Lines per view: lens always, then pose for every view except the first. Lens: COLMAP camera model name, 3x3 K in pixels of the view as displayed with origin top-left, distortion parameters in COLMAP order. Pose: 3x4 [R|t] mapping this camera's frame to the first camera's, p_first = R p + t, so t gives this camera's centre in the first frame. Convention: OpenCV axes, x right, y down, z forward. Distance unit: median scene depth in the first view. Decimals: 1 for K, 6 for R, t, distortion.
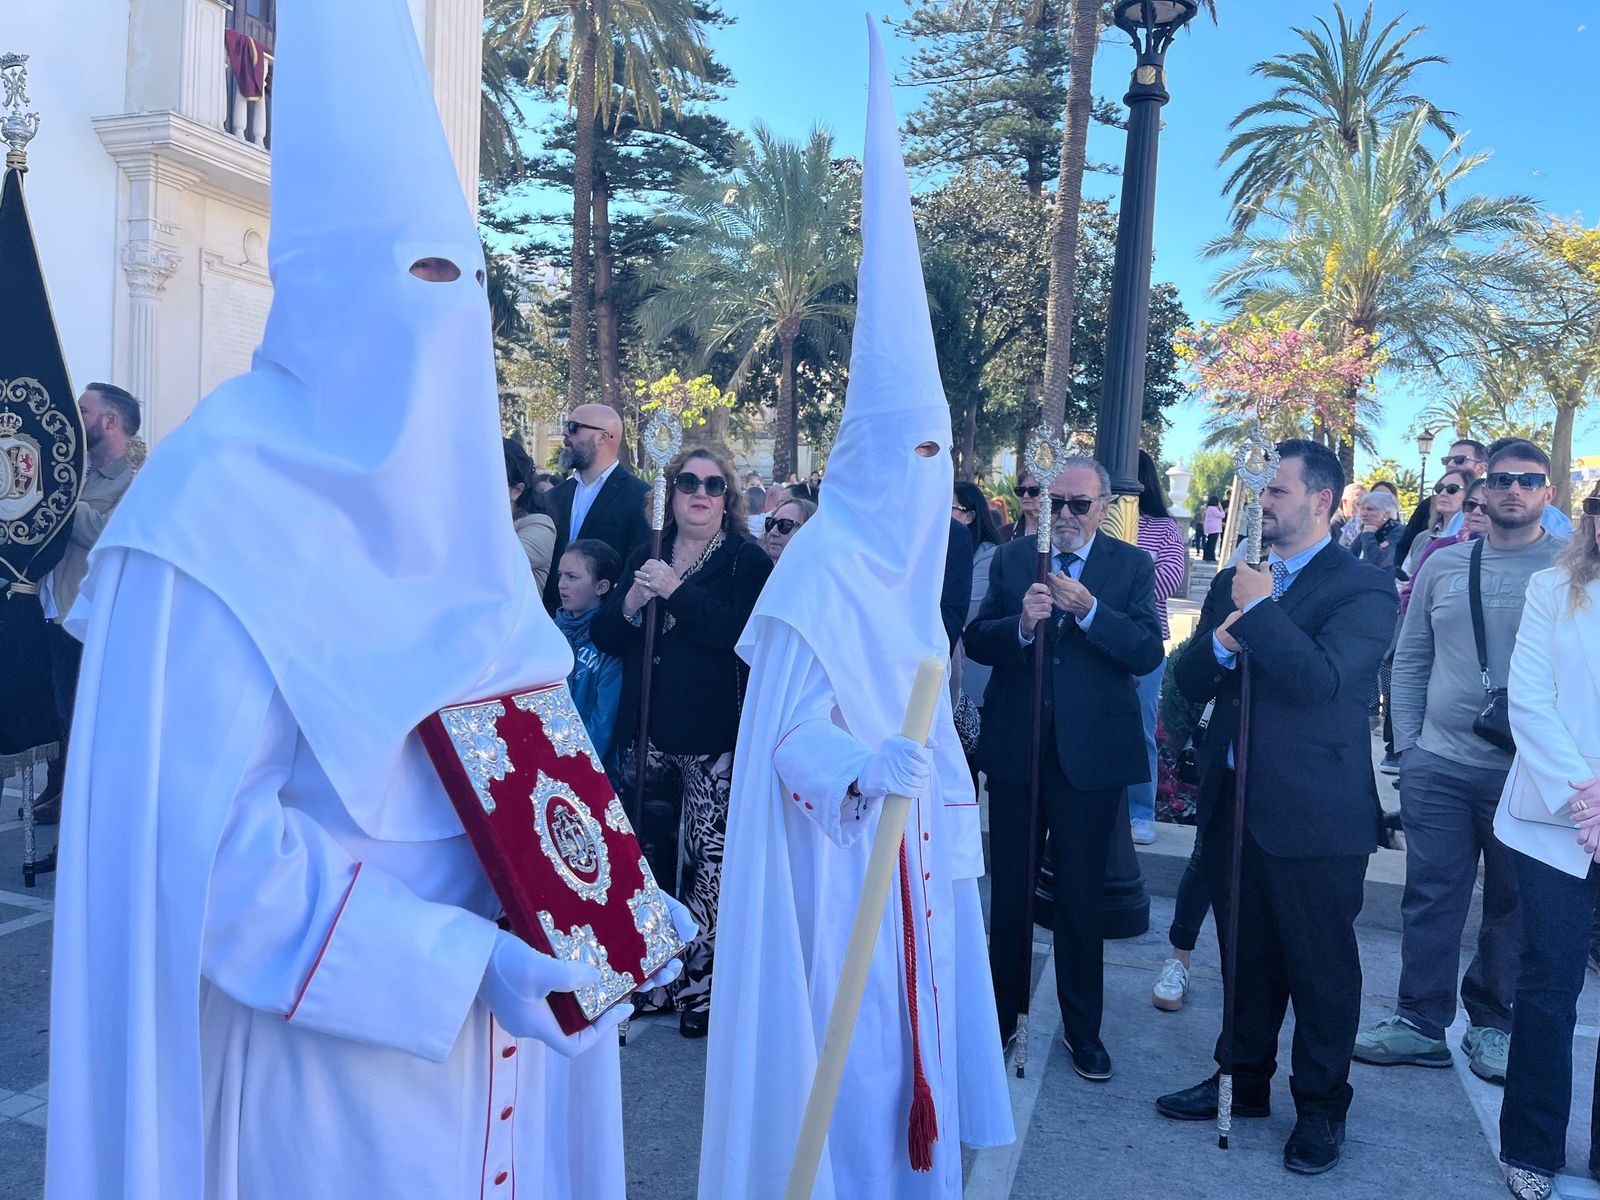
lens RADIAL K [[1229.7, 0, 816.4], [0, 1229.7, 588.8], [0, 0, 1]] dist [0.108644, -0.142343]
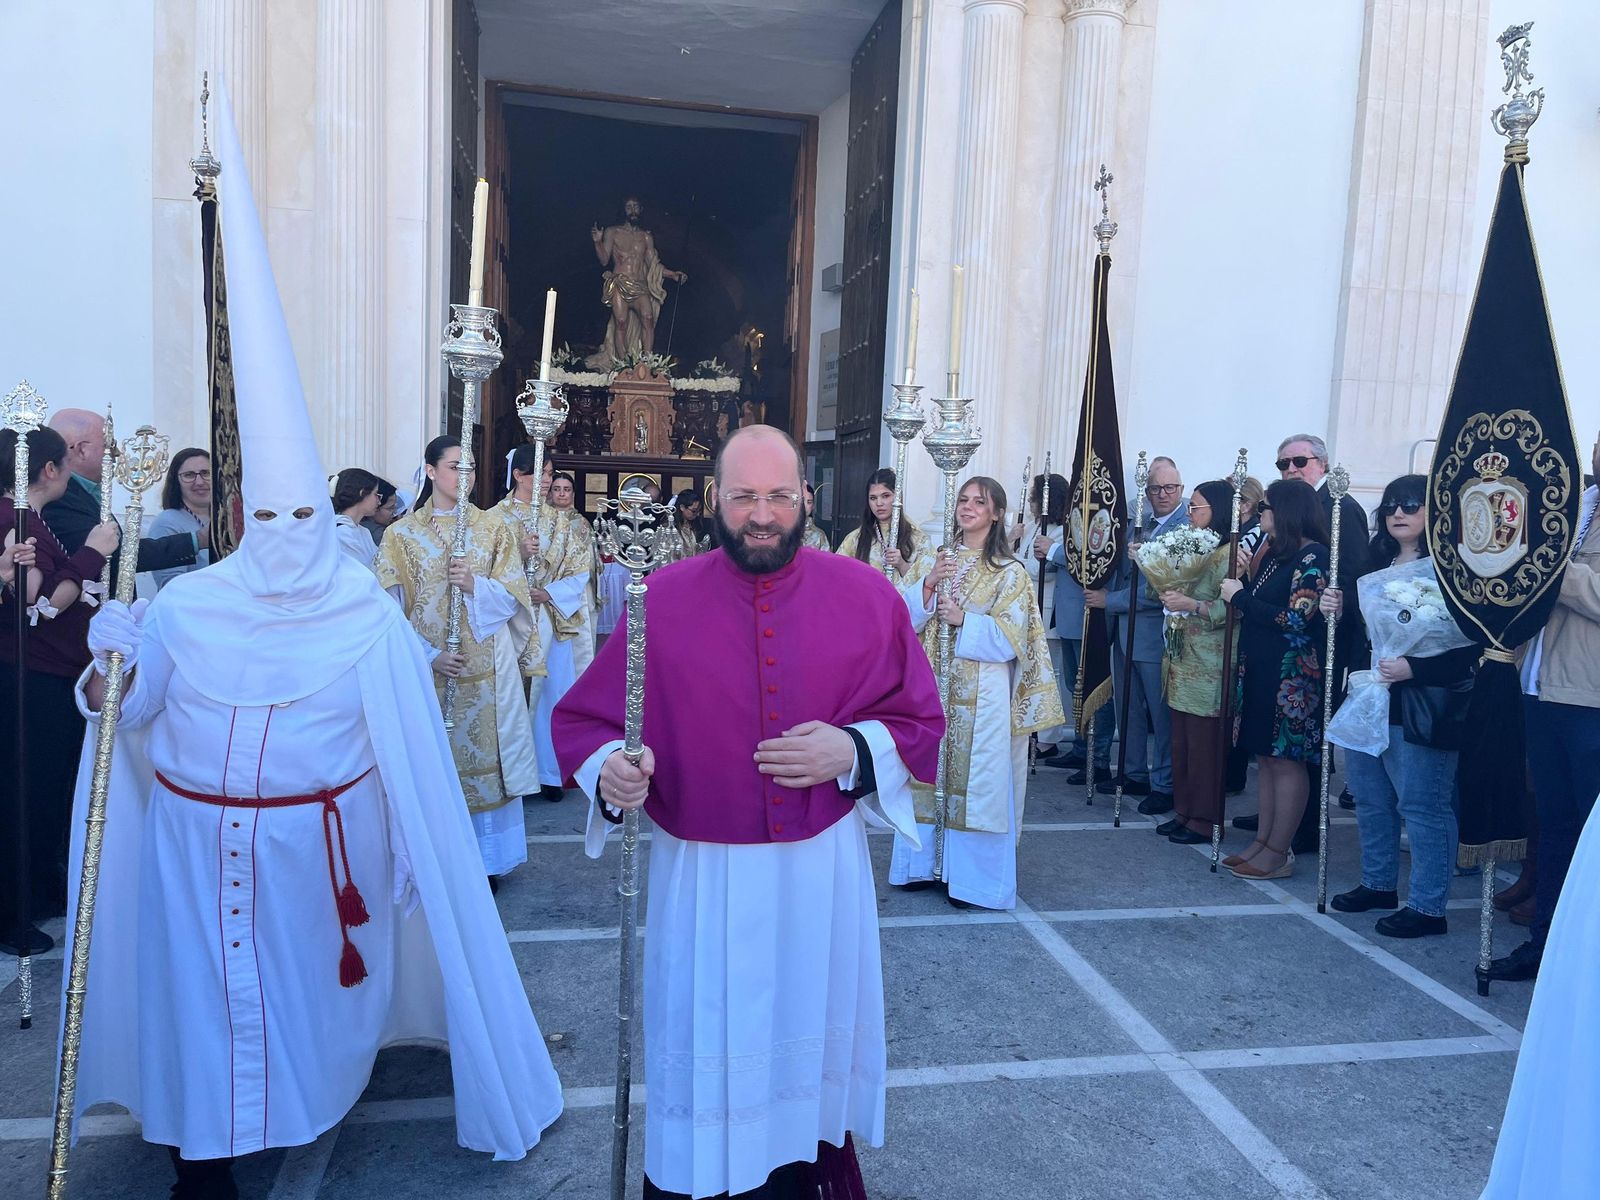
lens RADIAL K [[1225.5, 0, 826.8], [0, 1225.5, 586.2], [0, 0, 1]] dist [0.133277, -0.191116]
pose [[0.493024, 0.041031, -0.869048, -0.118039], [-0.052520, 0.998469, 0.017346, -0.039692], [0.868429, 0.037091, 0.494424, 0.180193]]
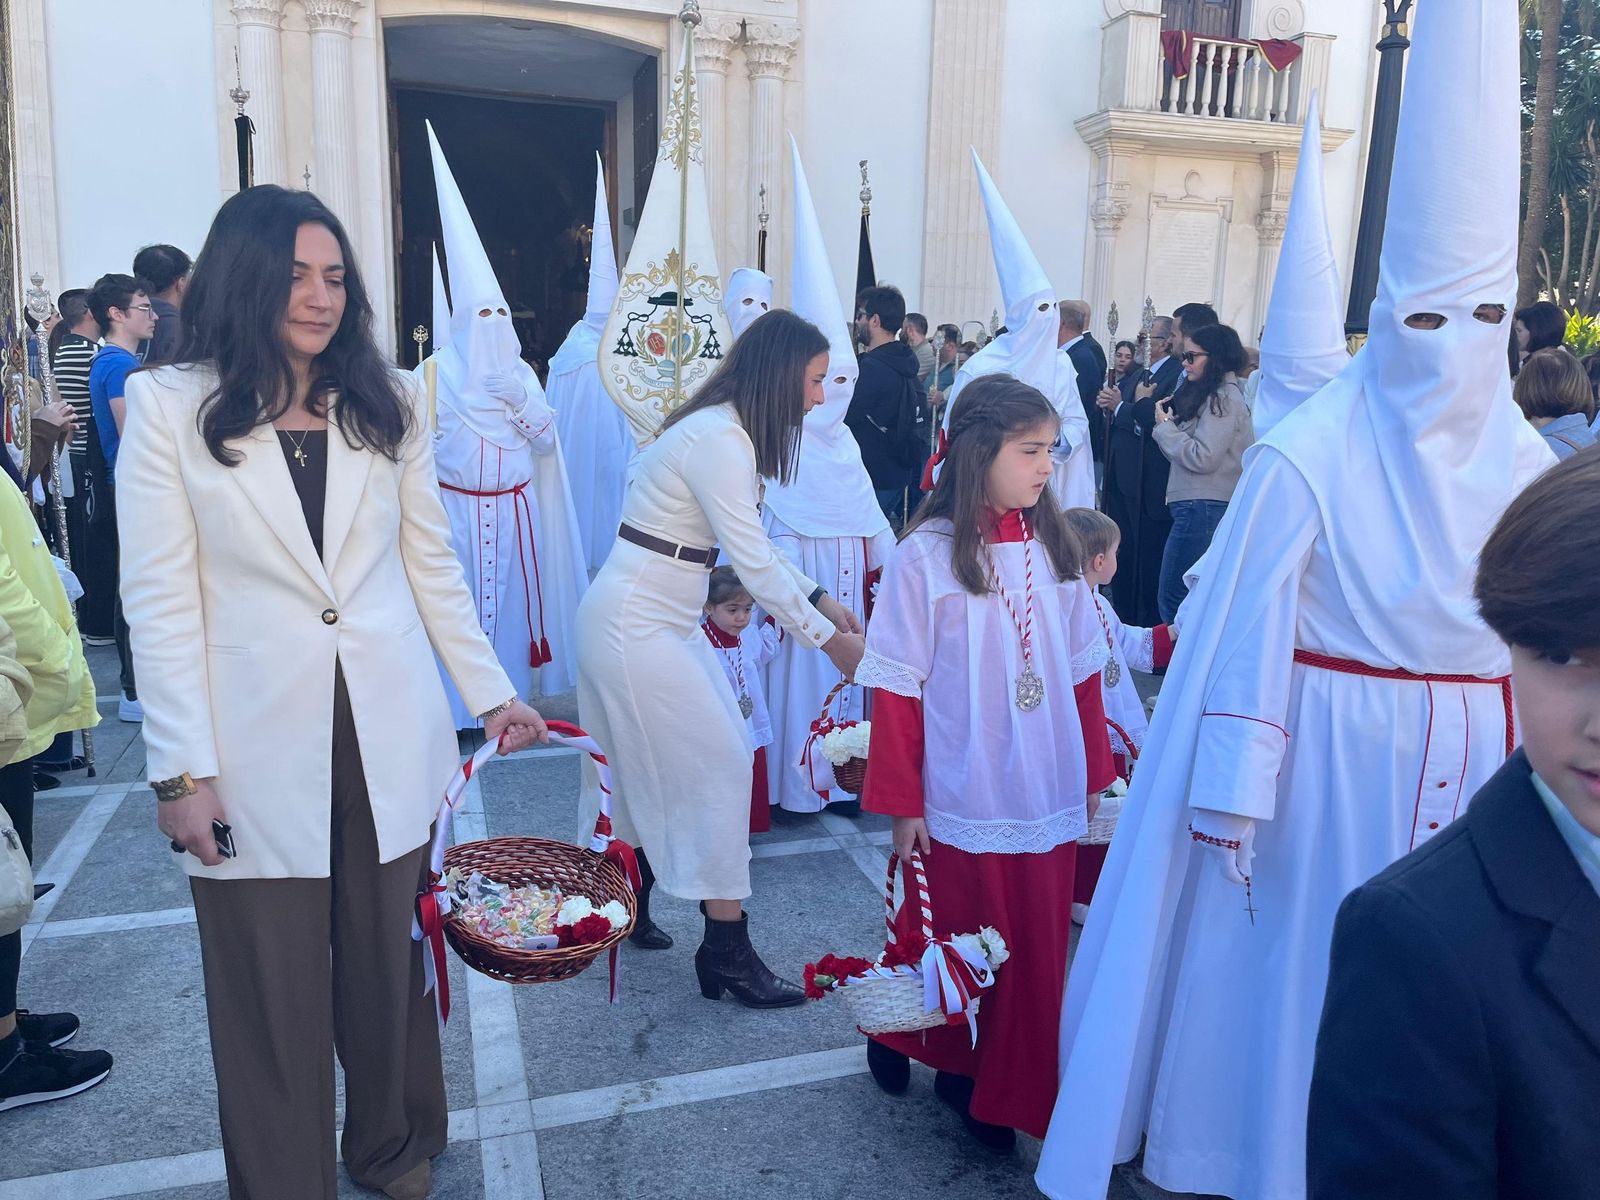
lens RADIAL K [[1208.3, 0, 800.0], [0, 1208.3, 600.0], [0, 0, 1]] dist [0.074693, -0.103648]
pose [[0.581934, 0.113888, -0.805222, 1.079316], [-0.028791, 0.992410, 0.119556, 0.080418], [0.812726, -0.046391, 0.580796, -0.369798]]
